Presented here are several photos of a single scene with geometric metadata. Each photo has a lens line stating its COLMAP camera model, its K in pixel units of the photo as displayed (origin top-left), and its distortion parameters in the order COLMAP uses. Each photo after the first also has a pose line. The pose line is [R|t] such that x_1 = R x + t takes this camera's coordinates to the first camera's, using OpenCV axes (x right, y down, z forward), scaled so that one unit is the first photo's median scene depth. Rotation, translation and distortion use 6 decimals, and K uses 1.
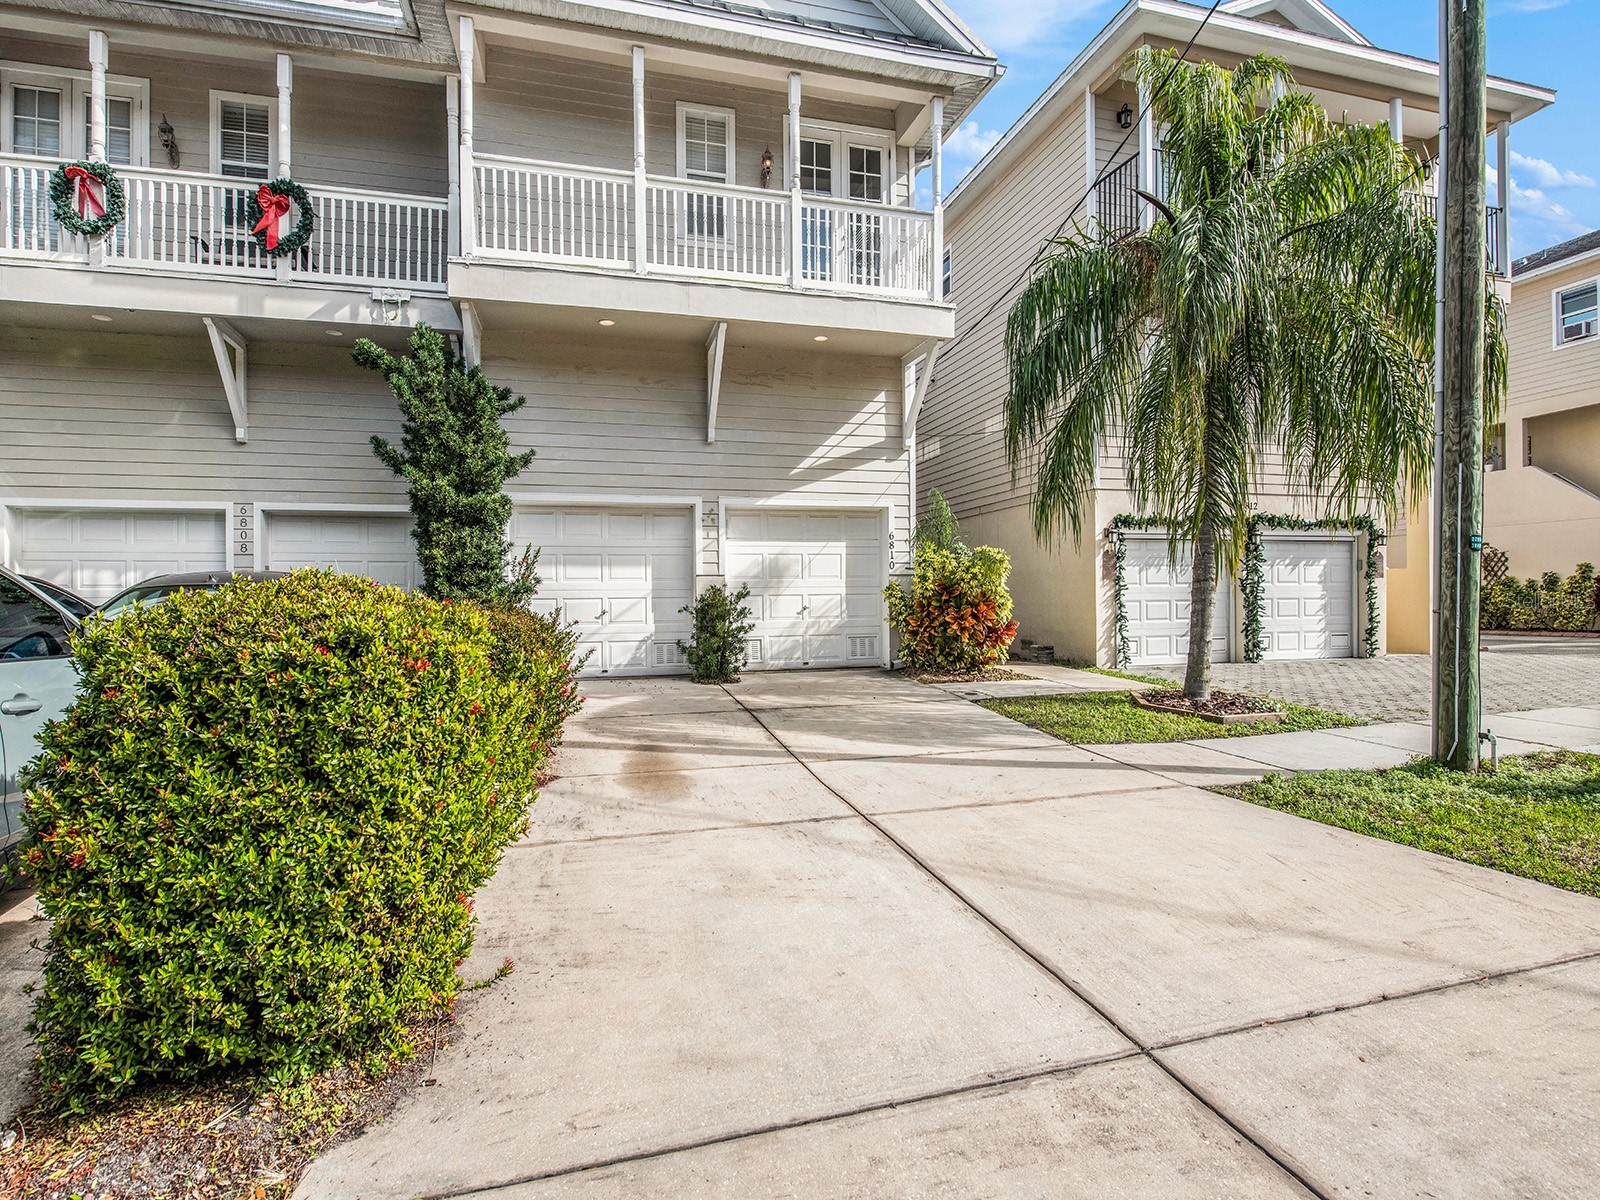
lens RADIAL K [[798.2, 0, 839.8], [0, 798.2, 593.7], [0, 0, 1]] dist [-0.004017, -0.002566]
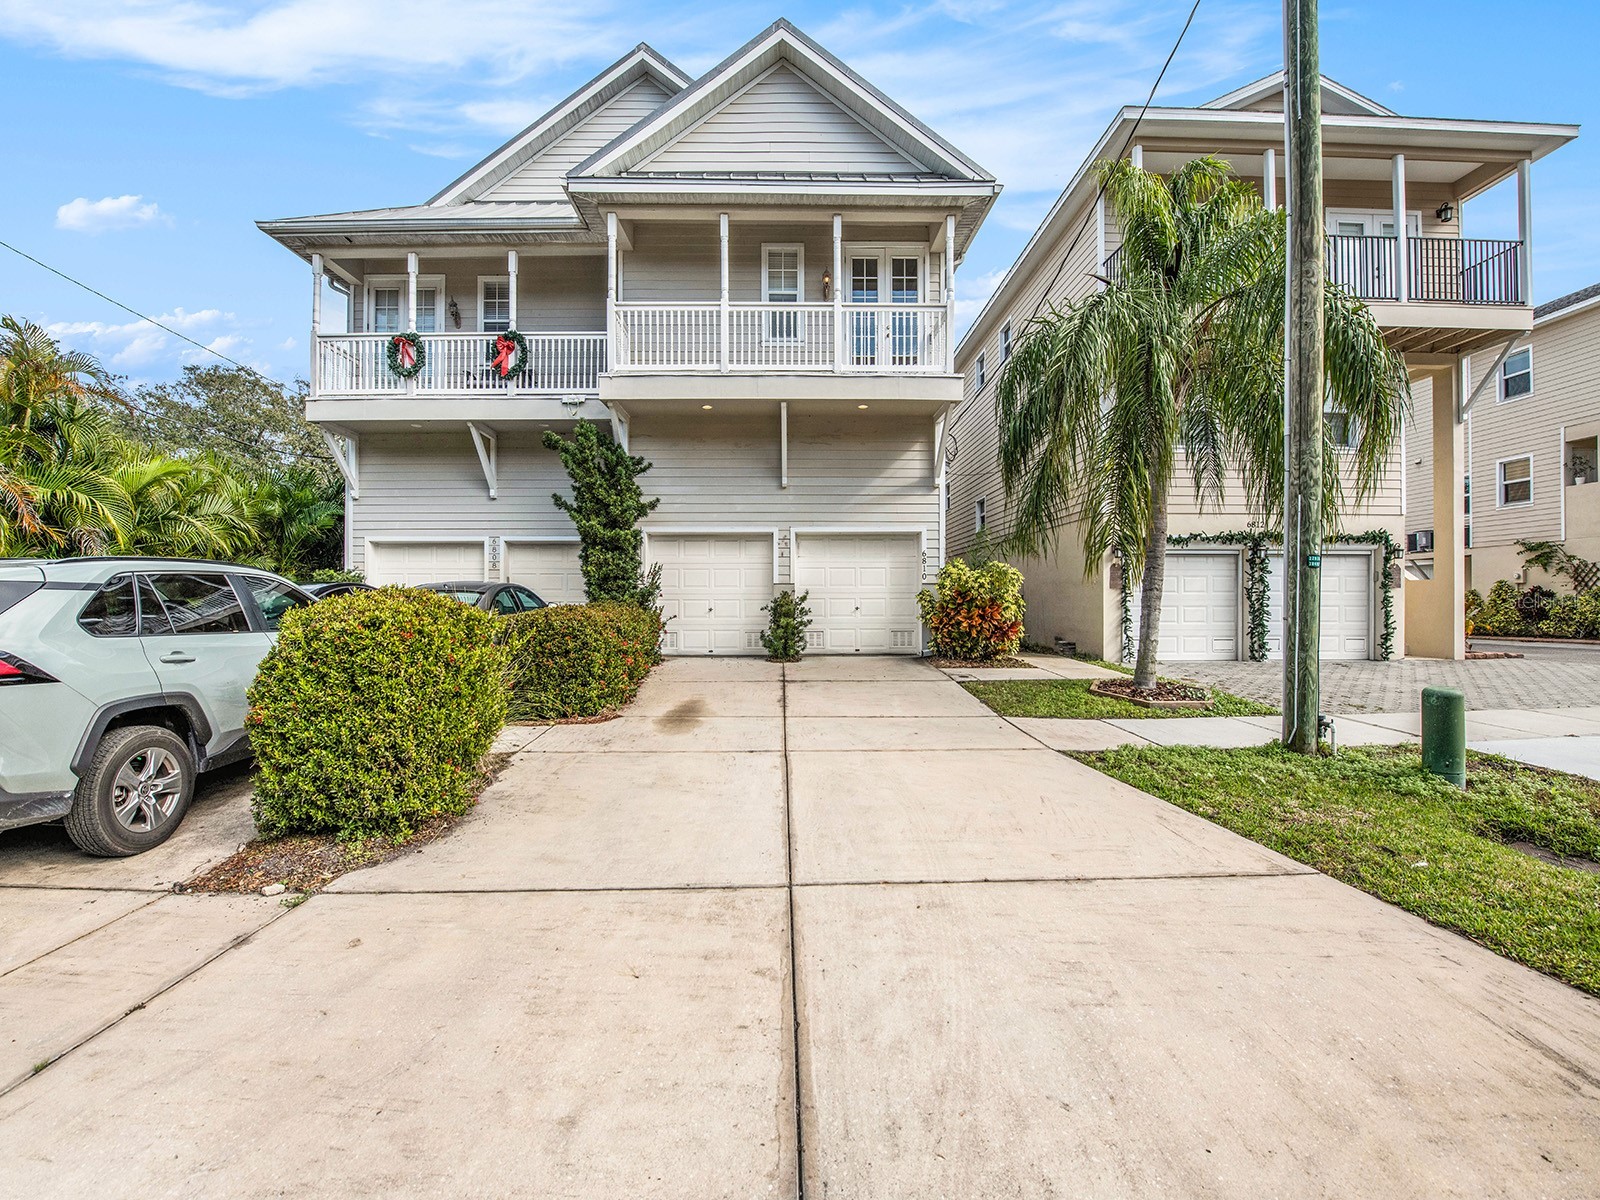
lens RADIAL K [[635.9, 0, 813.1], [0, 635.9, 598.4], [0, 0, 1]] dist [-0.015876, -0.000210]
pose [[0.968734, 0.009402, -0.247924, 0.186858], [-0.008546, 0.999953, 0.004526, -0.004122], [0.247955, -0.002265, 0.968769, -0.059111]]
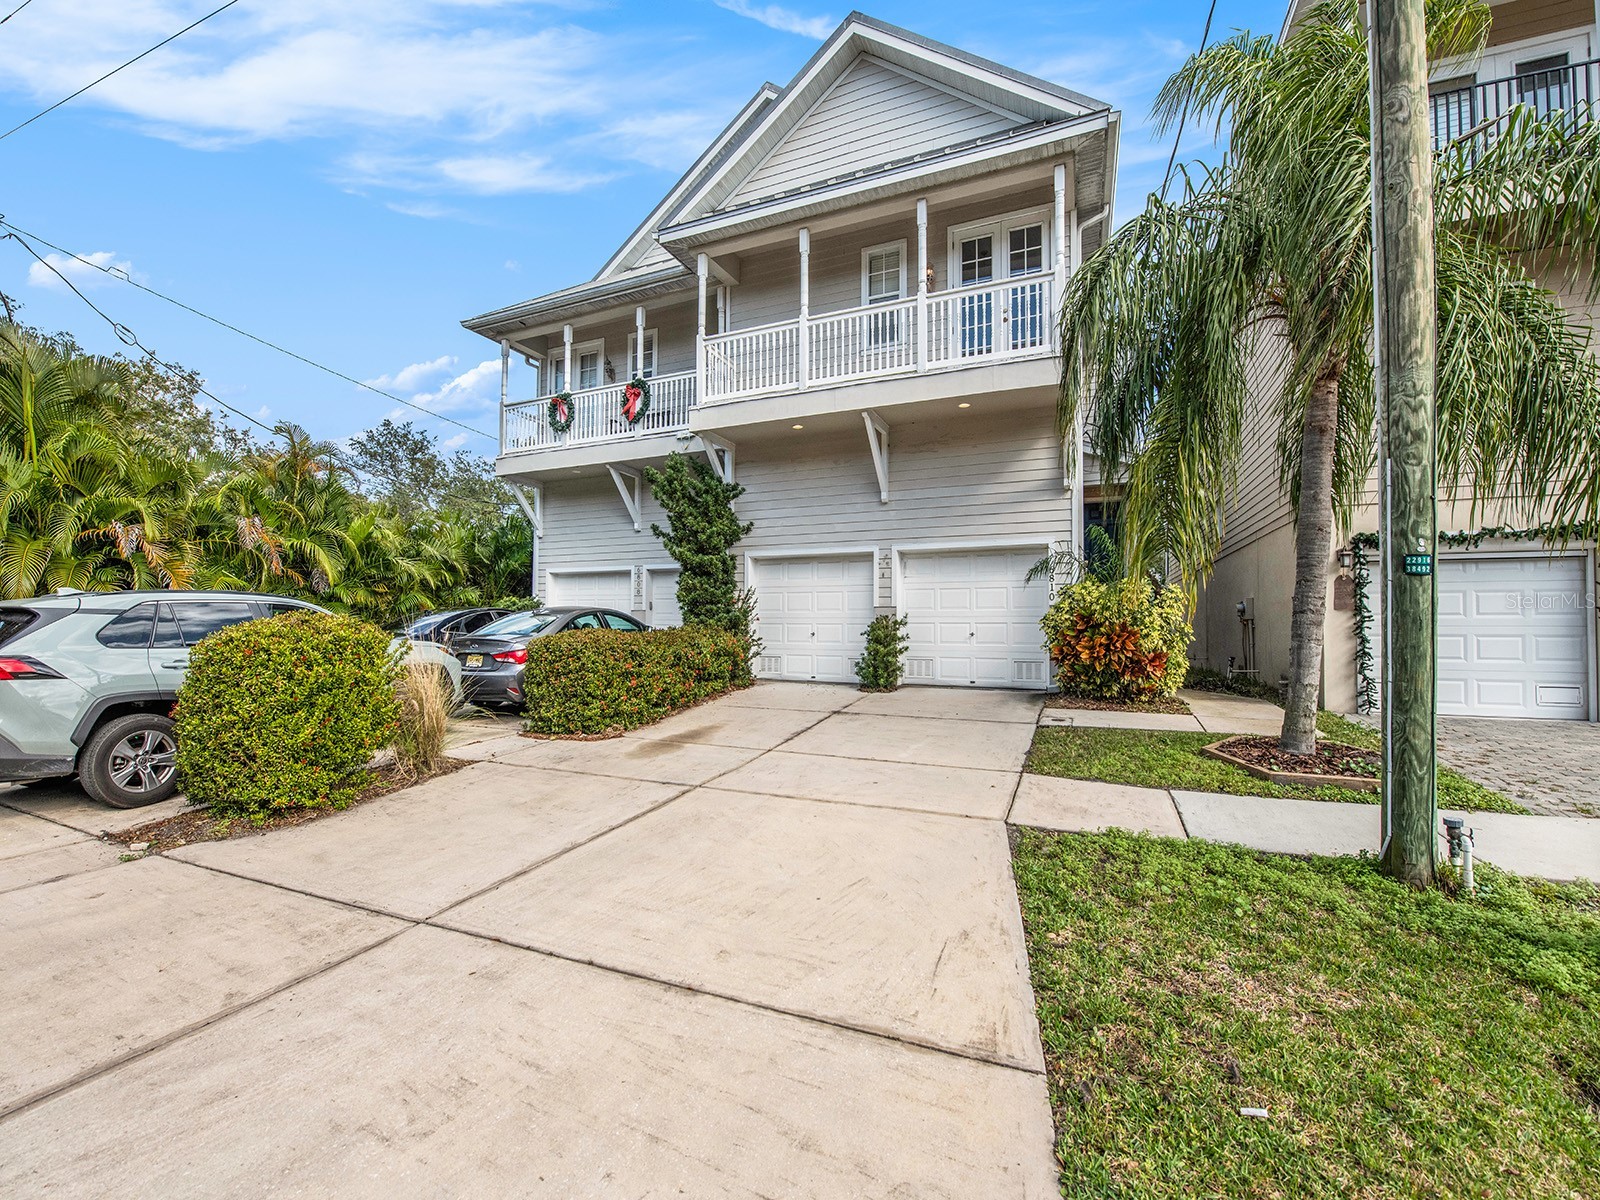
lens RADIAL K [[654.4, 0, 793.8], [0, 654.4, 602.5], [0, 0, 1]] dist [-0.014917, 0.000329]
pose [[0.780907, -0.006360, -0.624615, 0.440016], [-0.009090, 0.999727, -0.021544, -0.007420], [0.624581, 0.022501, 0.780636, 0.113705]]
